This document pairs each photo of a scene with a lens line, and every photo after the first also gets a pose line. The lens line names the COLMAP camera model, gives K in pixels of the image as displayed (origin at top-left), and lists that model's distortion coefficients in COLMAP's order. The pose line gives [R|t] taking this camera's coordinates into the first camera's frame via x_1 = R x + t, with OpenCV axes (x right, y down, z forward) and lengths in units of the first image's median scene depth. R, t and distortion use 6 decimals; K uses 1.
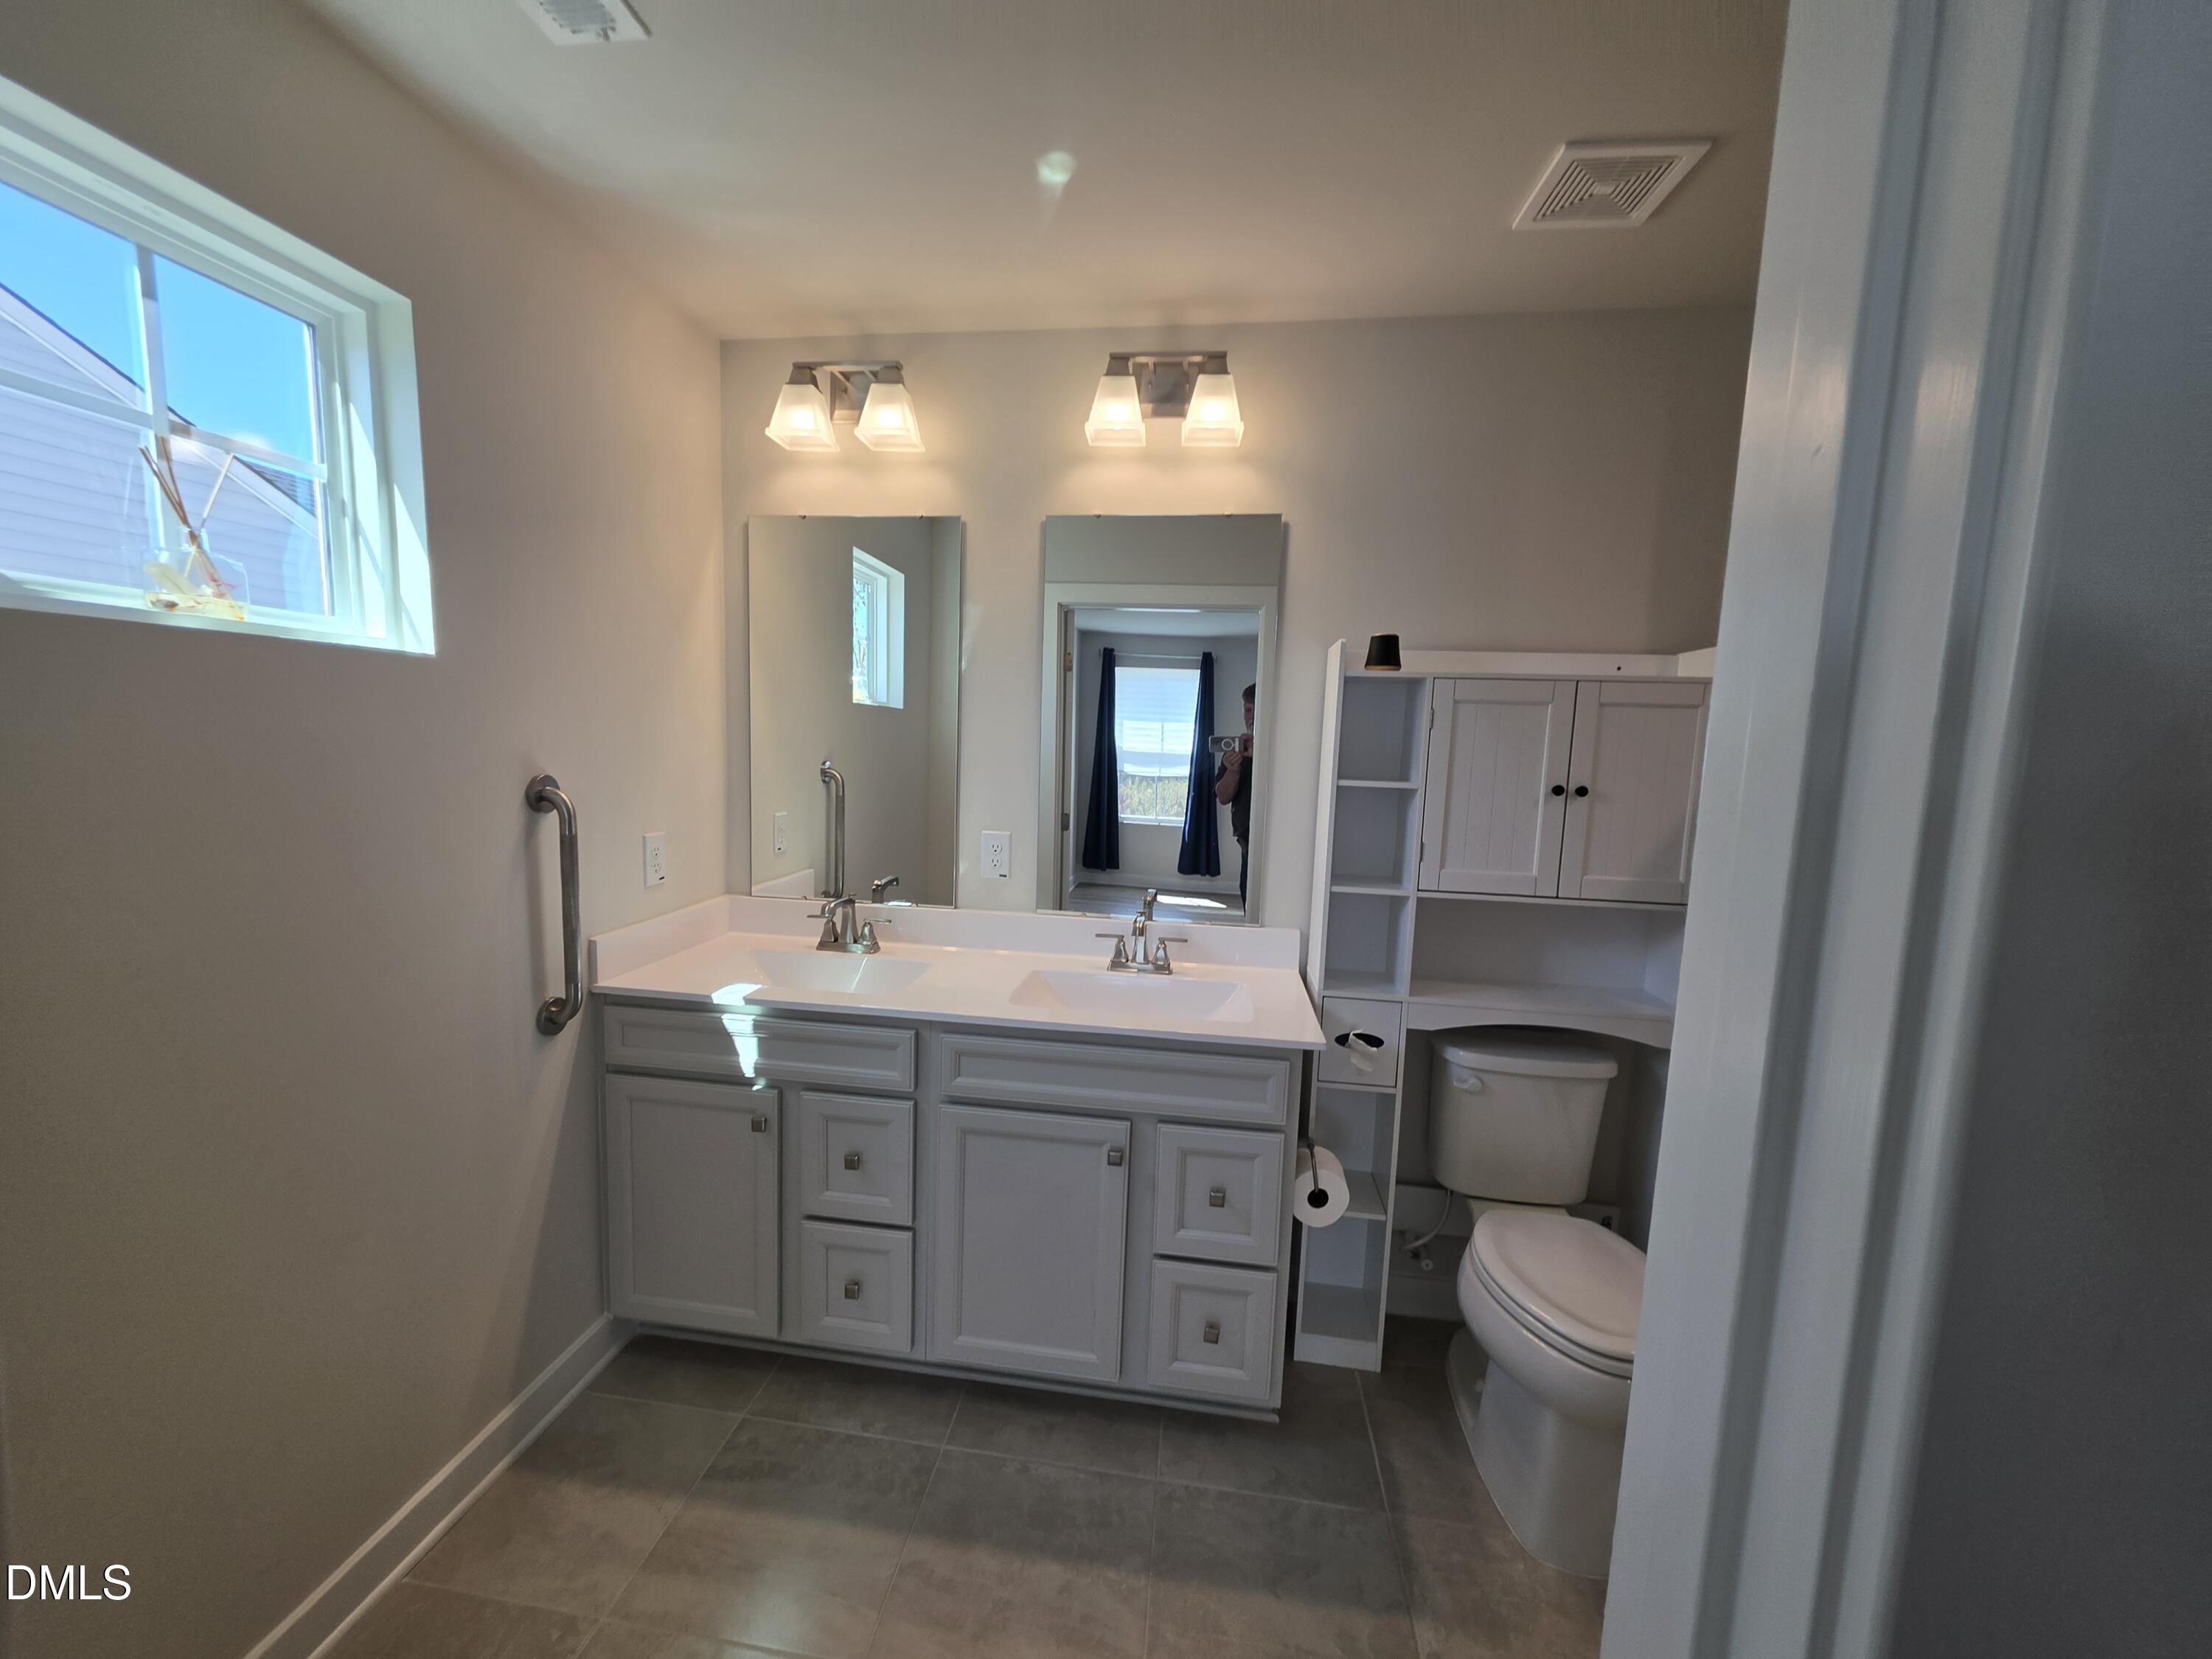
lens RADIAL K [[894.3, 0, 1087.1], [0, 894.3, 838.0], [0, 0, 1]] dist [-0.001481, -0.000288]
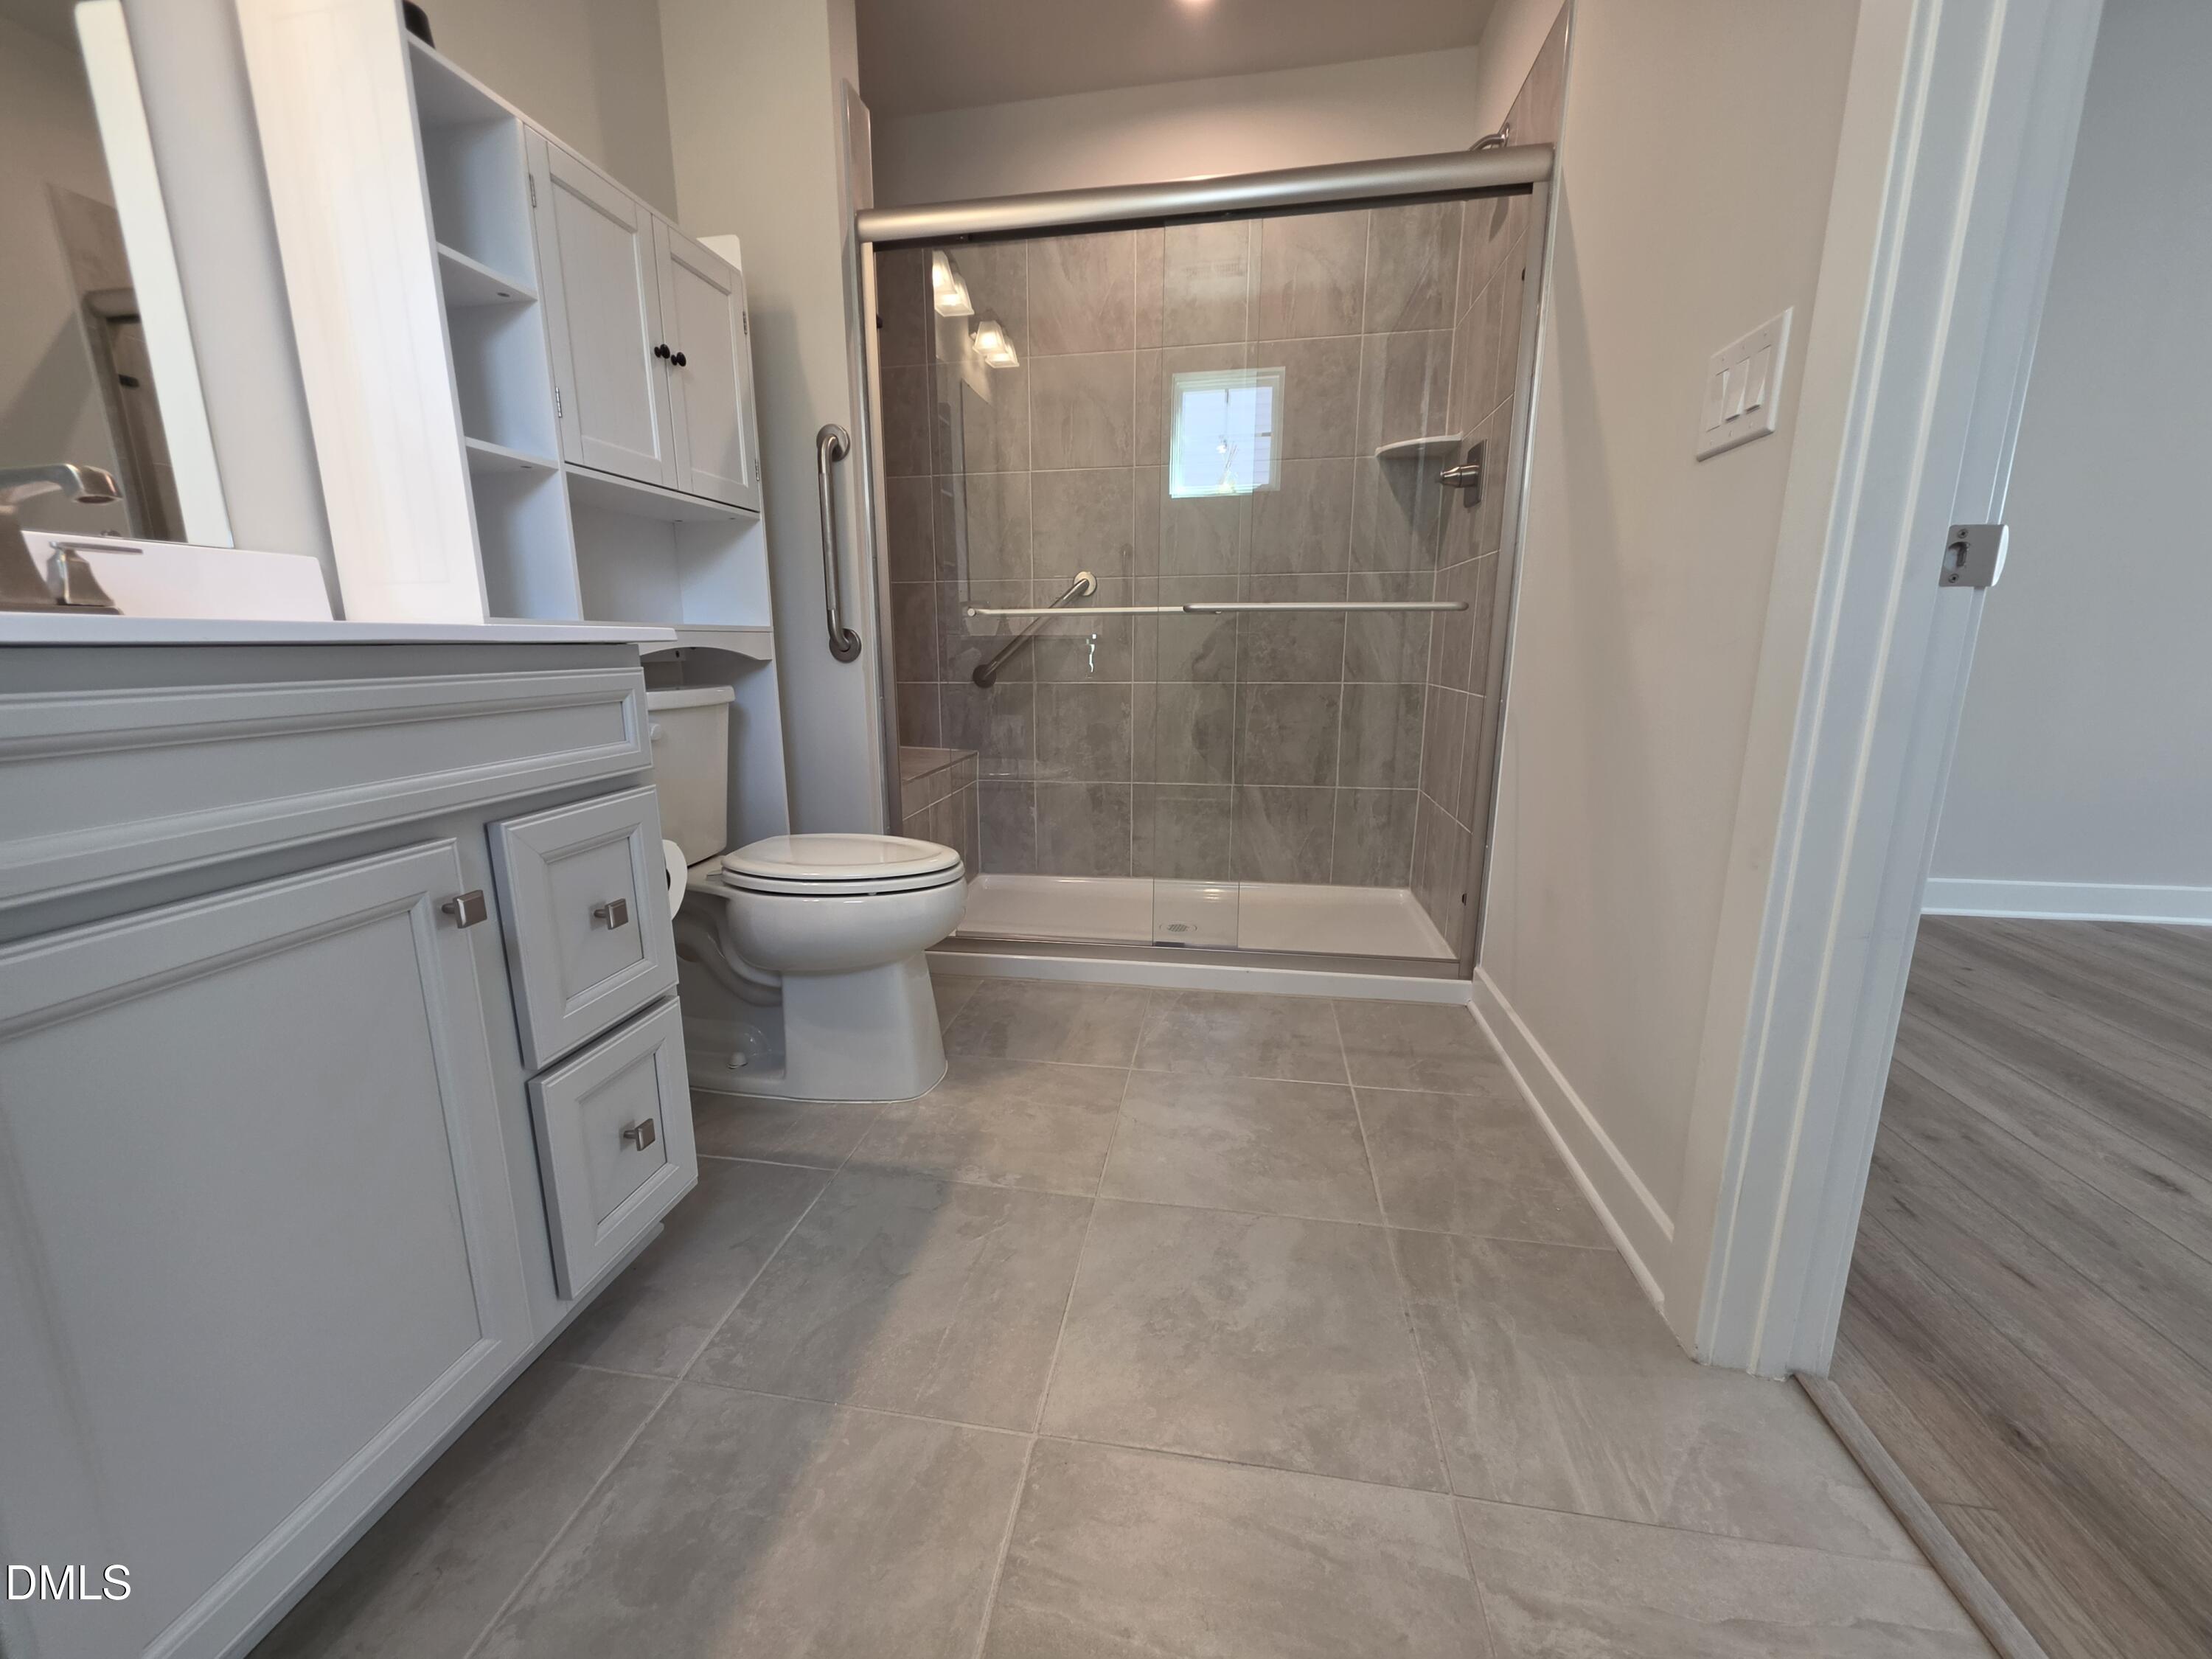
lens RADIAL K [[894.3, 0, 1088.5], [0, 894.3, 816.4], [0, 0, 1]] dist [-0.001481, -0.000288]
pose [[0.018647, -0.228228, 0.973429, -0.425713], [0.118323, 0.967261, 0.224515, 0.249938], [-0.992800, 0.110992, 0.045041, 0.667305]]
